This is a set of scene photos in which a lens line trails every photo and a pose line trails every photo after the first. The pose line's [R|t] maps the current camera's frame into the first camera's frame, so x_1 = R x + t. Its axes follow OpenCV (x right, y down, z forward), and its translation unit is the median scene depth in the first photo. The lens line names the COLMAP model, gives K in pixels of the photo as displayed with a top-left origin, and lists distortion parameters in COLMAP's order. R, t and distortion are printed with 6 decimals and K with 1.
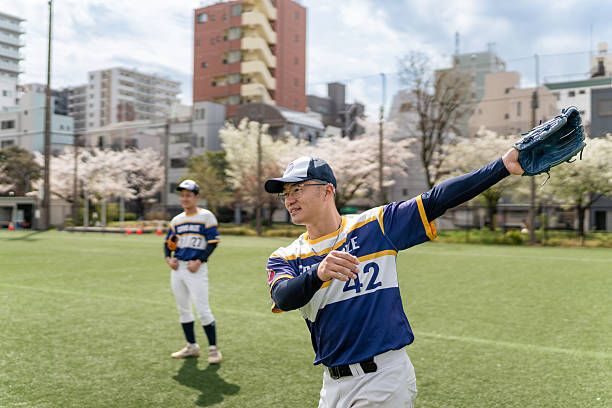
lens RADIAL K [[650.9, 0, 306.0], [0, 650.9, 204.0], [0, 0, 1]] dist [0.004463, 0.007491]
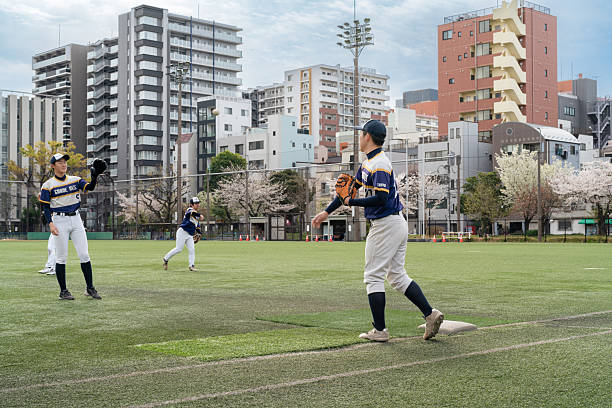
lens RADIAL K [[884.9, 0, 294.8], [0, 884.9, 205.2], [0, 0, 1]] dist [0.012591, 0.037269]
pose [[0.966504, -0.018549, -0.255980, -0.045069], [0.014753, 0.999751, -0.016742, -0.001186], [0.256227, 0.012405, 0.966537, -0.417352]]
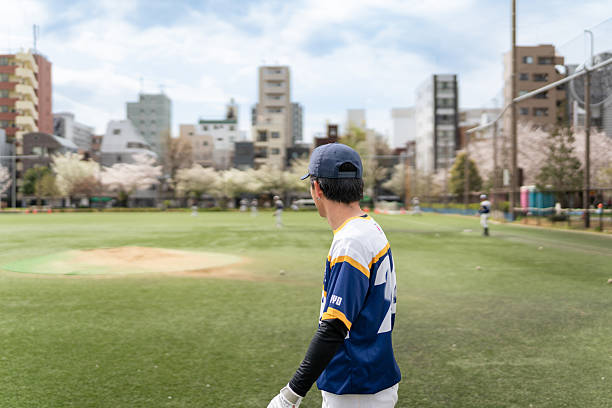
lens RADIAL K [[650.9, 0, 306.0], [0, 650.9, 204.0], [0, 0, 1]] dist [0.004463, 0.007491]
pose [[0.844140, -0.015559, 0.535898, -0.331940], [0.004316, 0.999744, 0.022226, -0.011781], [-0.536106, -0.016449, 0.843990, -0.603409]]
